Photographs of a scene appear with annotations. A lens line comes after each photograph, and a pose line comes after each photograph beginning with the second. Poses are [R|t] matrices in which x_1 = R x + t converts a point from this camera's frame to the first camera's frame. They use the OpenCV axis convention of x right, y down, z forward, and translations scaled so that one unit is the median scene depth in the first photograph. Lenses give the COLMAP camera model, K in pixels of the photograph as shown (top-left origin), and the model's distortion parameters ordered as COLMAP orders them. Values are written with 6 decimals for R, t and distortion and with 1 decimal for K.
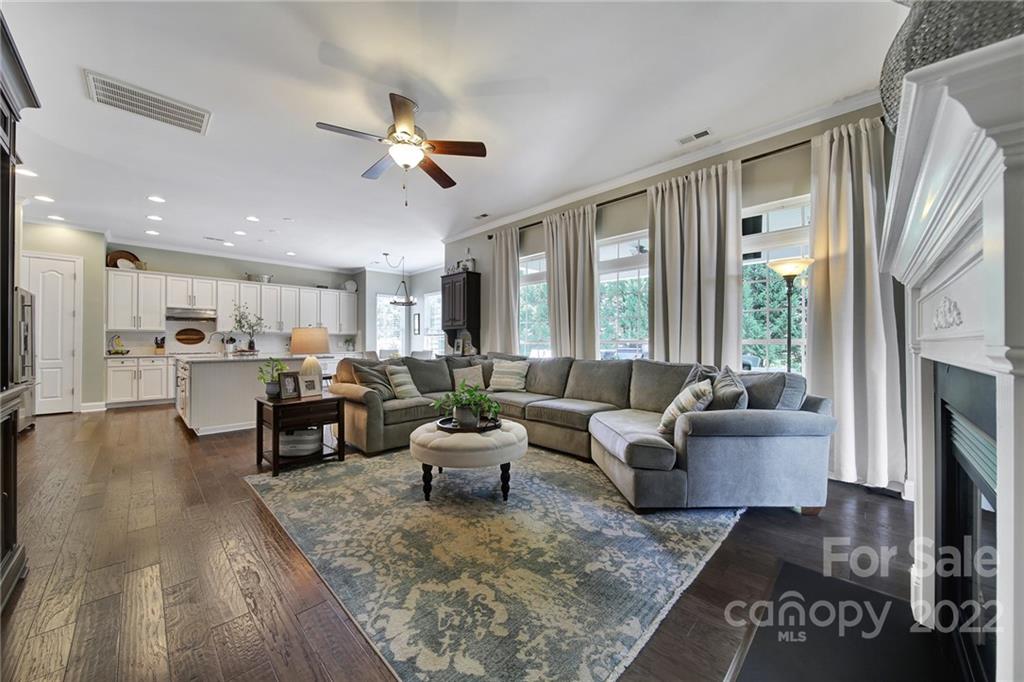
lens RADIAL K [[361.7, 0, 516.1], [0, 361.7, 342.6], [0, 0, 1]] dist [-0.000344, -0.000877]
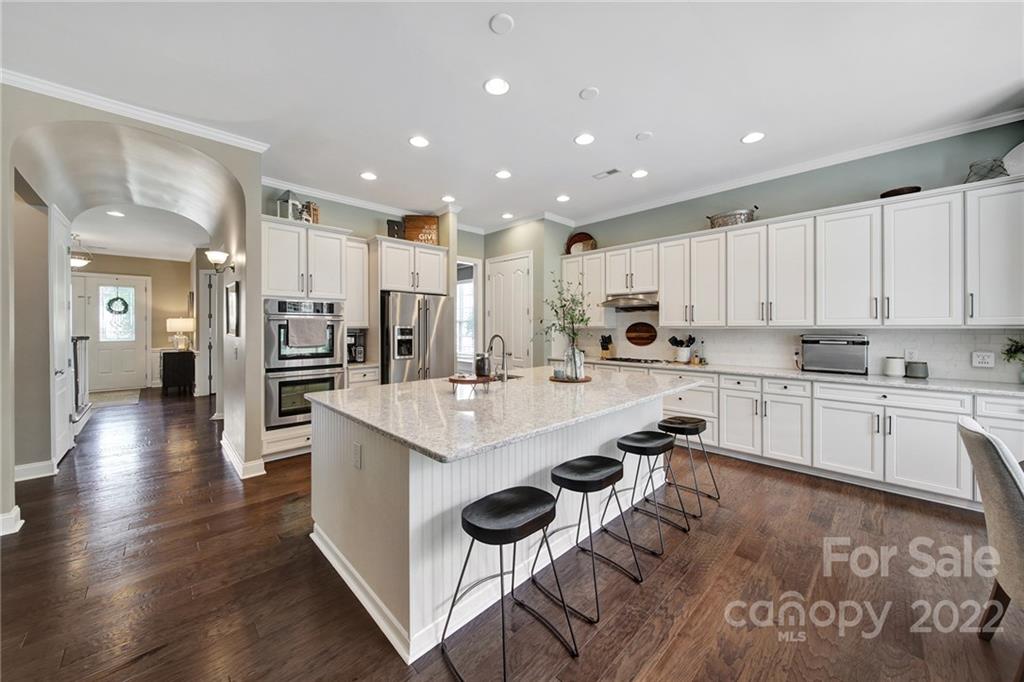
lens RADIAL K [[361.7, 0, 514.2], [0, 361.7, 332.1], [0, 0, 1]] dist [-0.000344, -0.000877]
pose [[-0.042308, 0.006303, -0.999085, -0.206653], [-0.003334, 0.999974, 0.006449, -0.023655], [0.999099, 0.003604, -0.042286, 0.772826]]
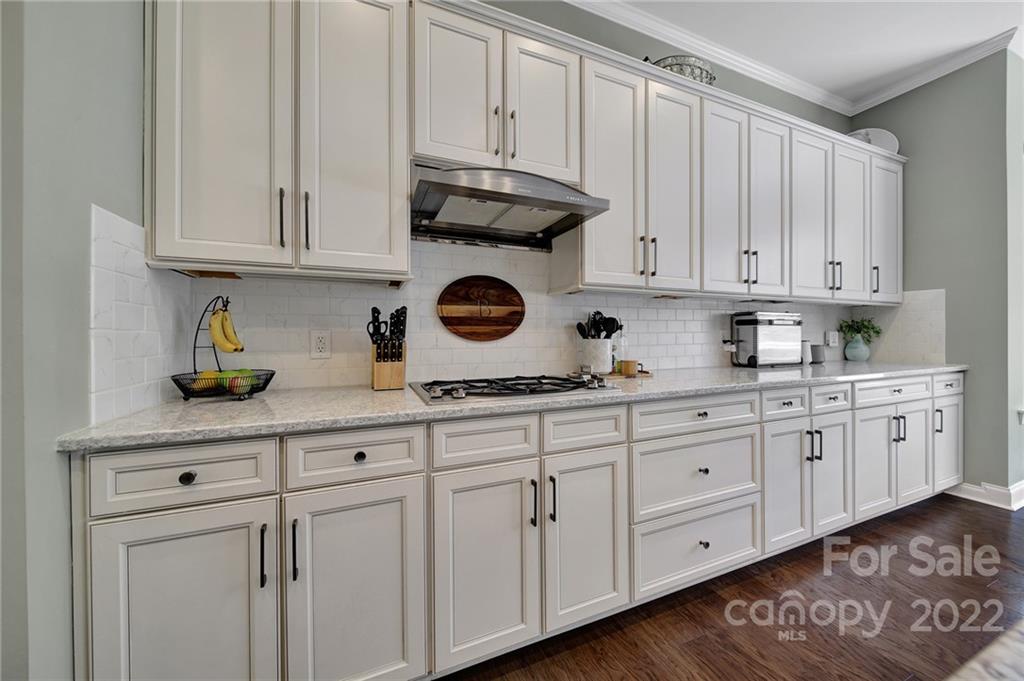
lens RADIAL K [[361.7, 0, 515.4], [0, 361.7, 339.3], [0, 0, 1]] dist [-0.000344, -0.000877]
pose [[0.911188, -0.001105, -0.411989, -0.763664], [0.005120, 0.999950, 0.008642, 0.001774], [0.411959, -0.009984, 0.911148, 0.769304]]
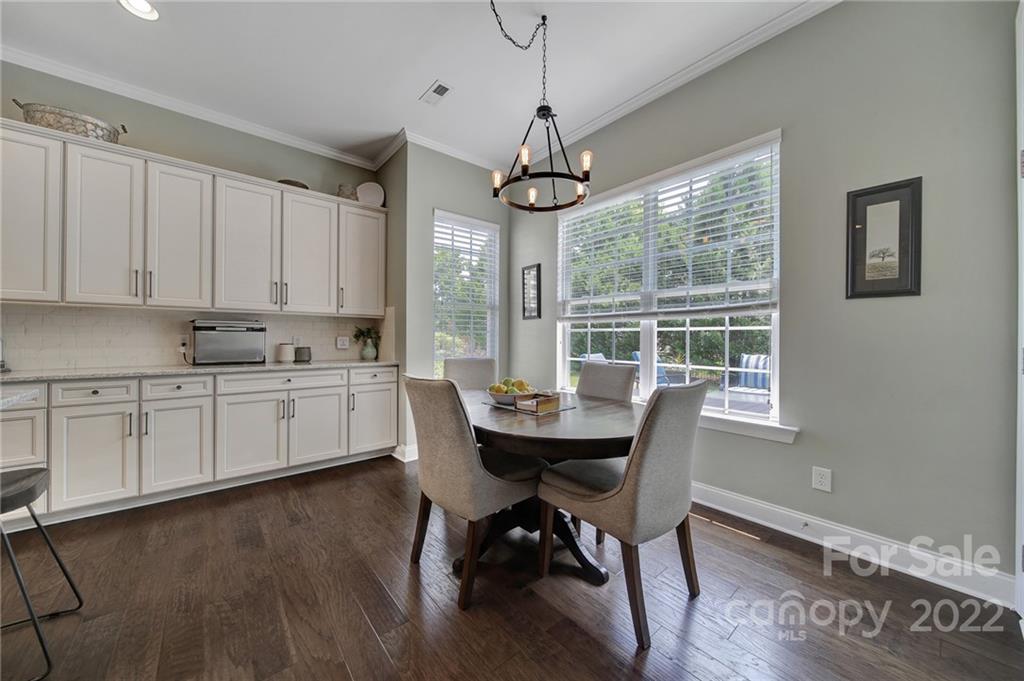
lens RADIAL K [[361.7, 0, 514.5], [0, 361.7, 335.2], [0, 0, 1]] dist [-0.000344, -0.000877]
pose [[0.993704, 0.002685, -0.112007, -0.326266], [-0.004005, 0.999925, -0.011562, 0.001324], [0.111967, 0.011938, 0.993640, 0.796180]]
